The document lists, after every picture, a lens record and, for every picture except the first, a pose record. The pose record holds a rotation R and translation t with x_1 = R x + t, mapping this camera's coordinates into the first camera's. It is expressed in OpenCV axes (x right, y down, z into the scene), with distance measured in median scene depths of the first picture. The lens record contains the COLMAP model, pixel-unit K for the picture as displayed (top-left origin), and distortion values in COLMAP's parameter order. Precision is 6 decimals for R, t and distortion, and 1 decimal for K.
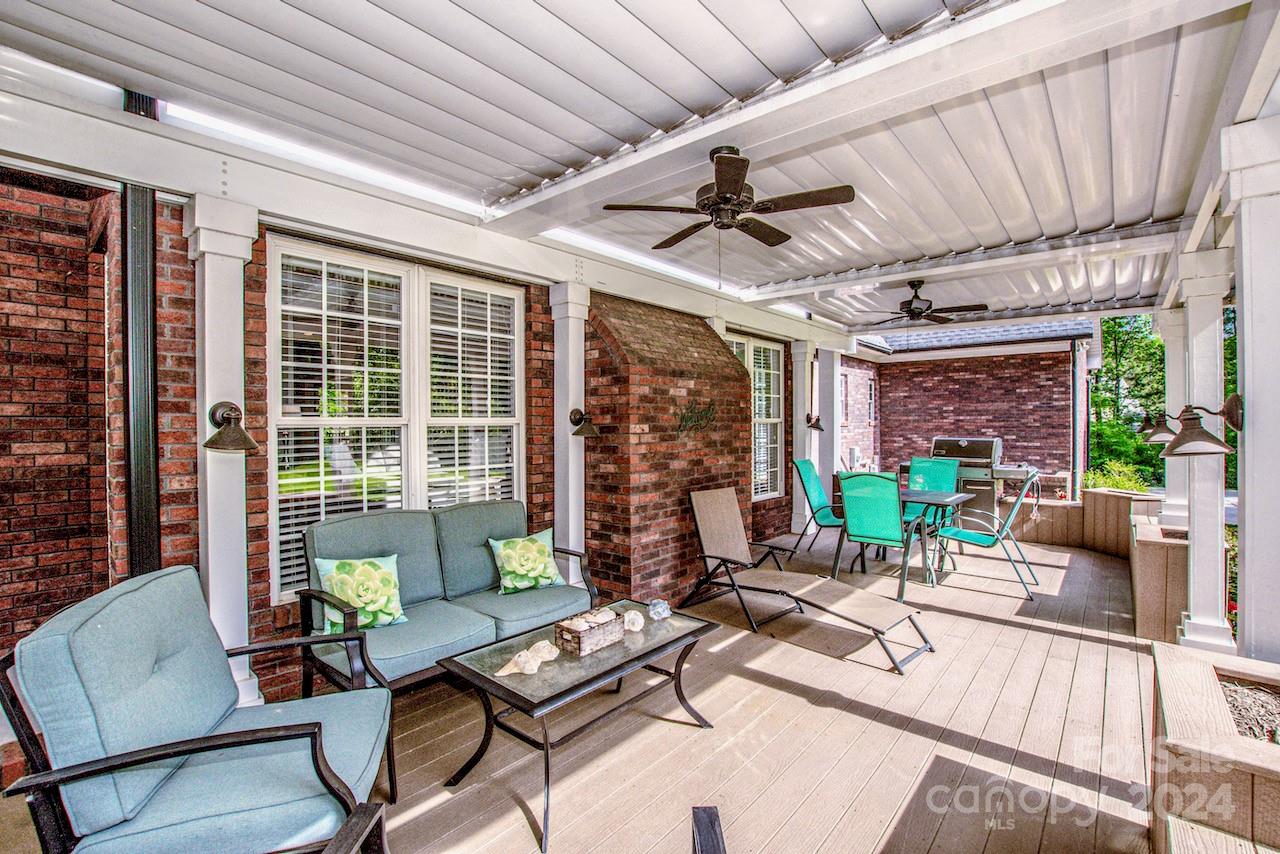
lens RADIAL K [[563.6, 0, 644.2], [0, 563.6, 427.5], [0, 0, 1]] dist [-0.023999, -0.000156]
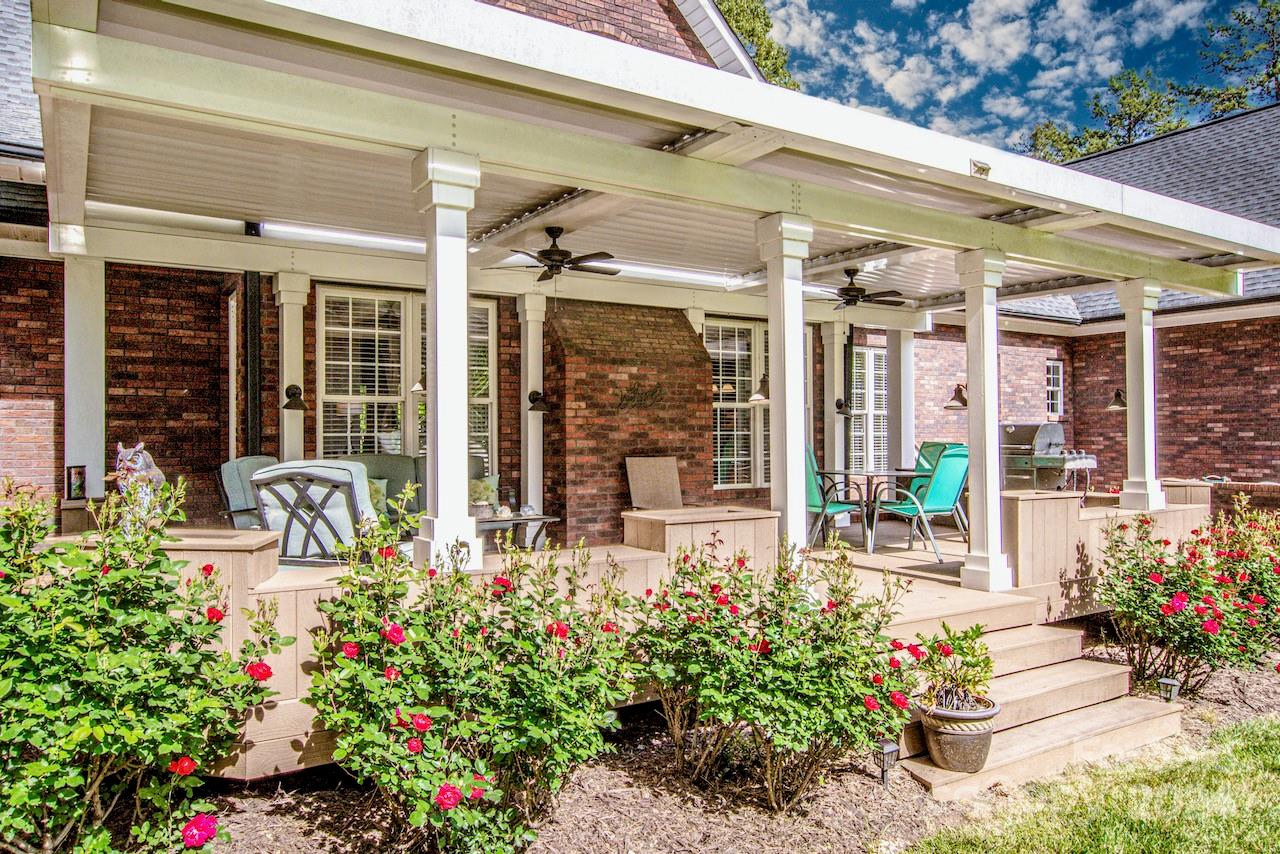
lens RADIAL K [[896.5, 0, 677.3], [0, 896.5, 428.5], [0, 0, 1]] dist [0.006163, 0.002393]
pose [[0.965383, -0.007147, -0.260740, 0.741855], [0.001723, 0.999777, -0.021027, 0.098152], [0.260832, 0.019850, 0.965180, -0.911488]]
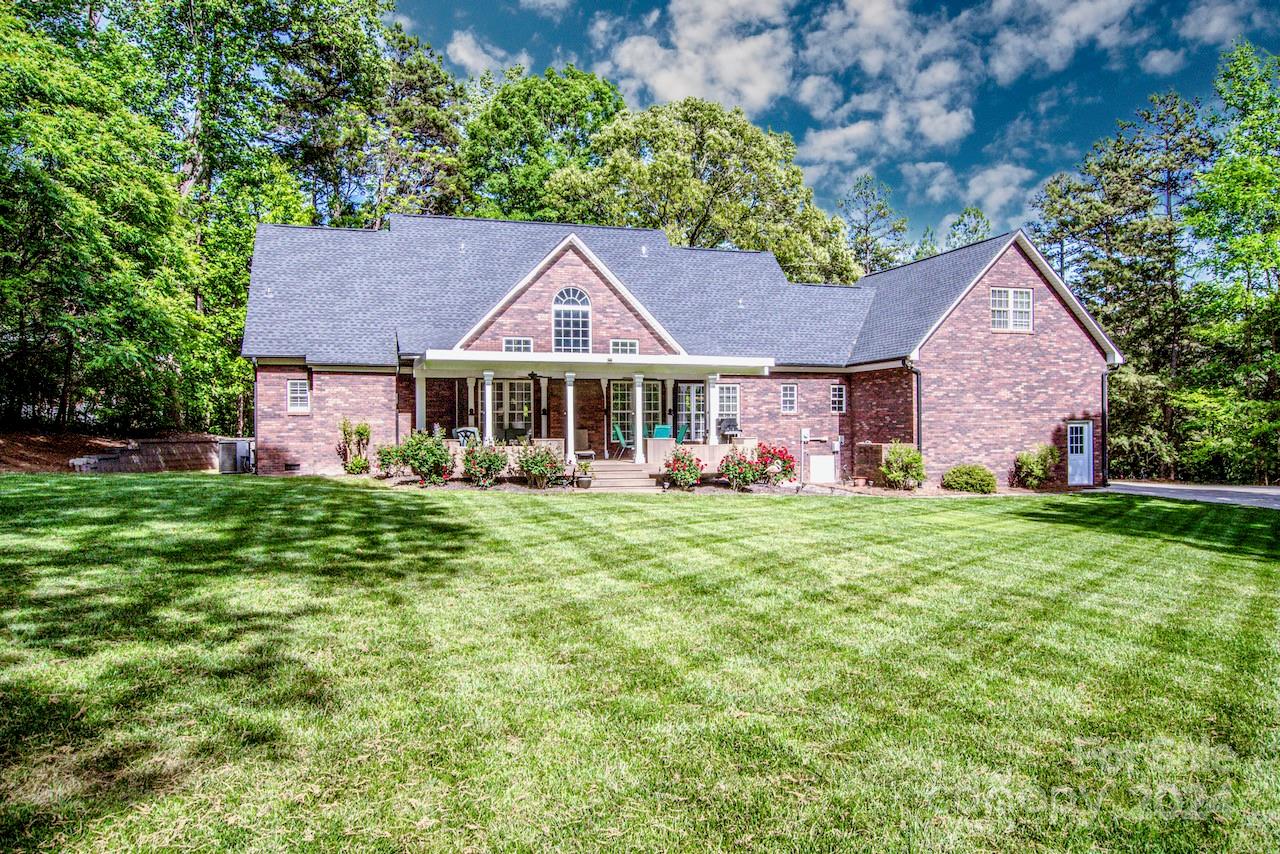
lens RADIAL K [[931.9, 0, 640.0], [0, 931.9, 427.0], [0, 0, 1]] dist [0.006087, 0.002263]
pose [[0.847799, -0.002628, -0.530312, 4.117749], [-0.002498, 0.999957, -0.008949, 0.161829], [0.530312, 0.008911, 0.847756, -4.424832]]
